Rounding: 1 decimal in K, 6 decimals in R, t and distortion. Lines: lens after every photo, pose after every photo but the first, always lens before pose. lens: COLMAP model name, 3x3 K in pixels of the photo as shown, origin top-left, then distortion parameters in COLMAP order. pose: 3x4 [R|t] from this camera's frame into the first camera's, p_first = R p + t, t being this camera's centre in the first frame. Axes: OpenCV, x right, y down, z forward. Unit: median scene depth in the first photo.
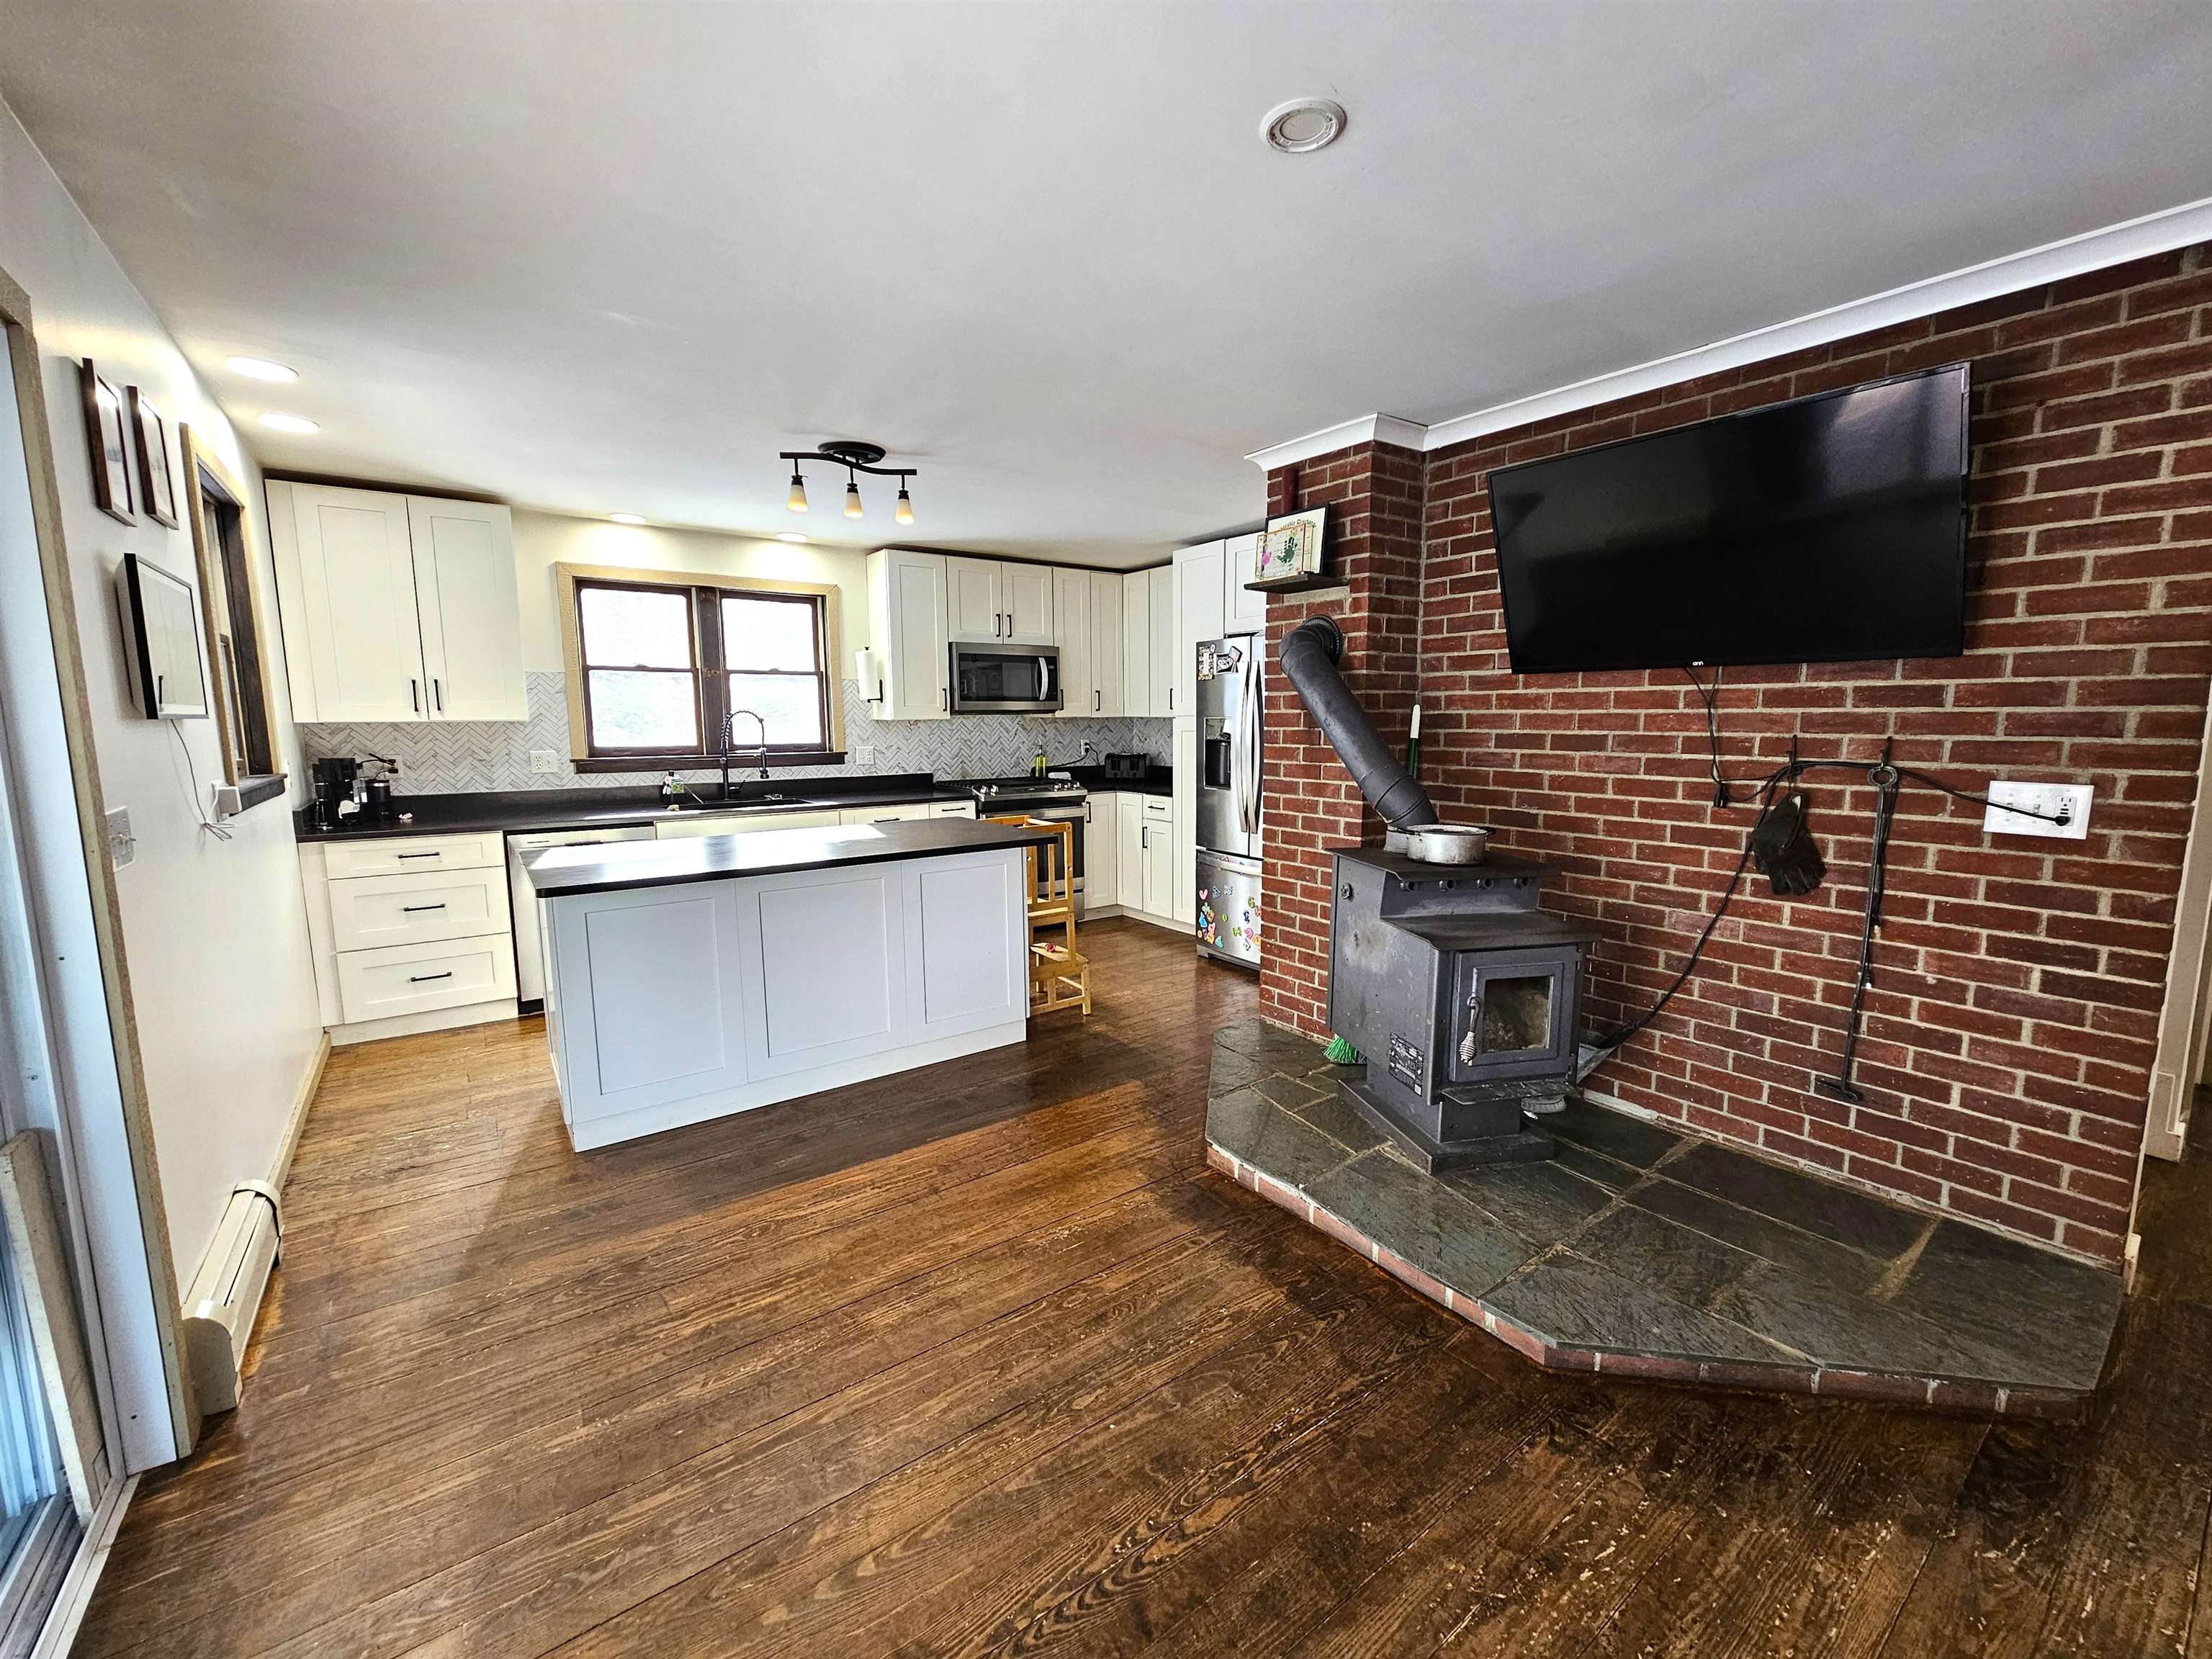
lens RADIAL K [[902.2, 0, 1118.4], [0, 902.2, 830.7], [0, 0, 1]] dist [0.001218, 0.000608]
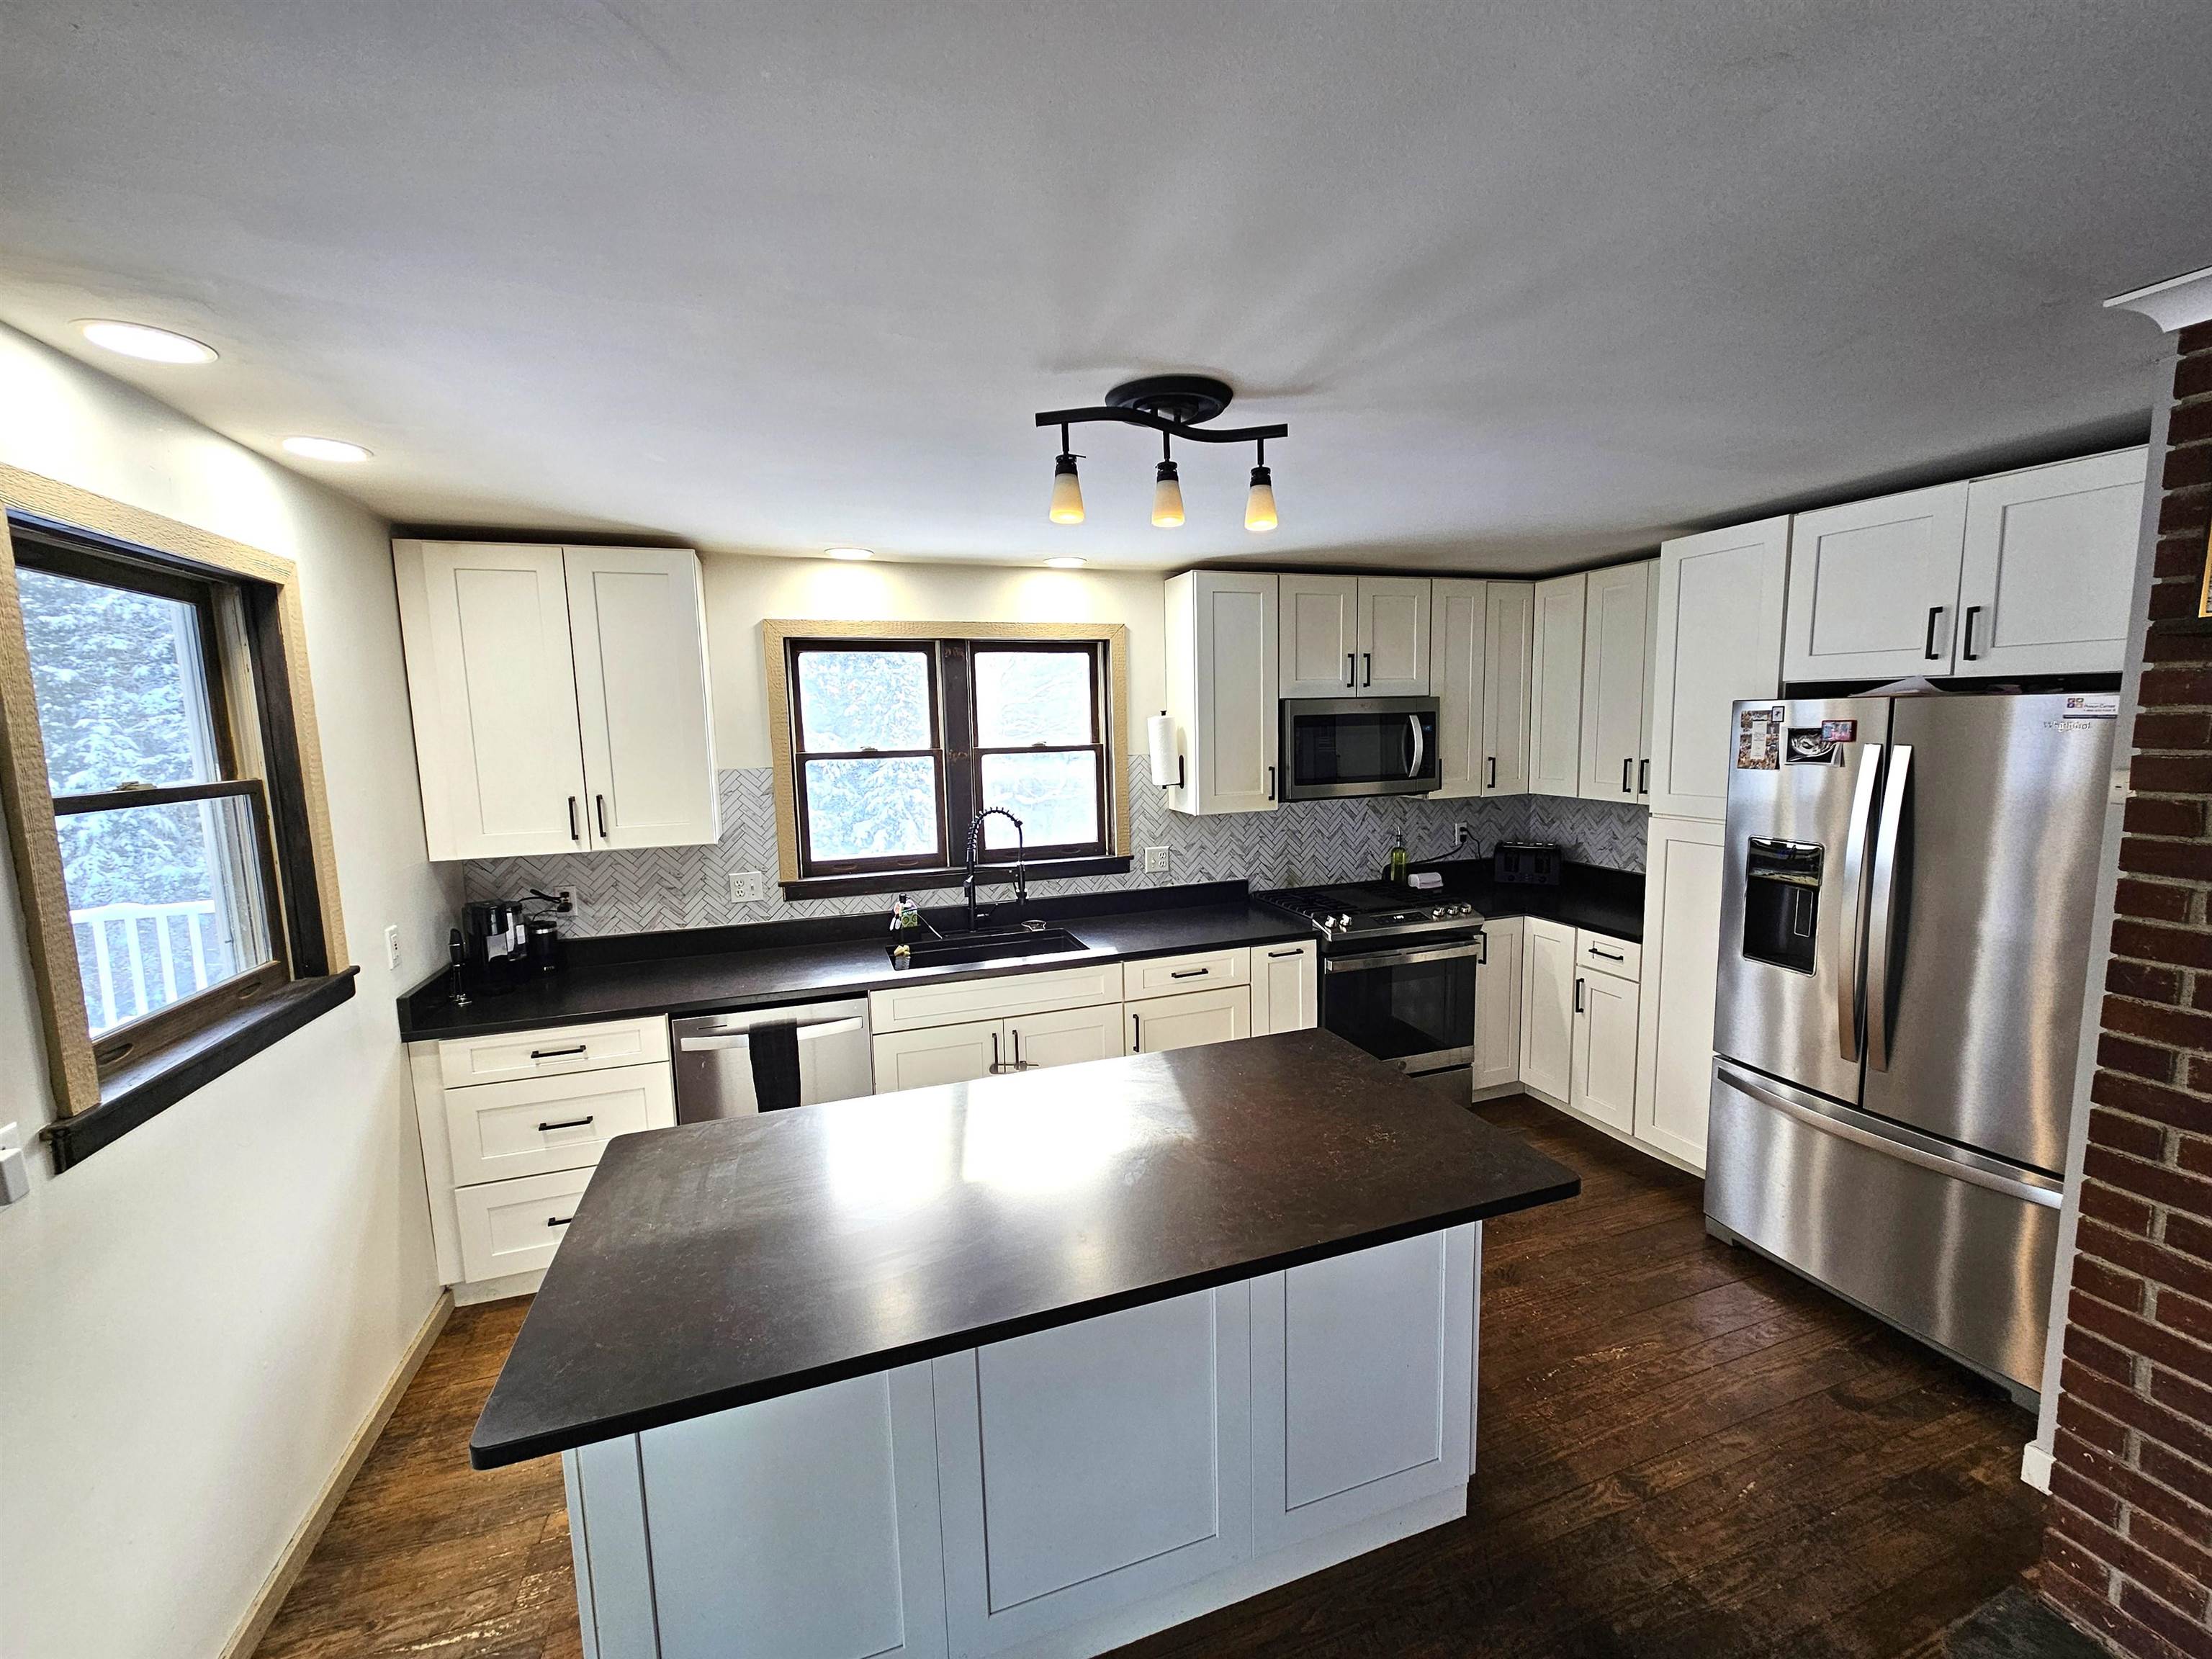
lens RADIAL K [[902.2, 0, 1118.4], [0, 902.2, 830.7], [0, 0, 1]] dist [0.001218, 0.000608]
pose [[0.957028, 0.019259, -0.289354, -0.107264], [-0.019220, 0.999811, 0.002976, -0.111705], [0.289356, 0.002714, 0.957218, 0.317792]]
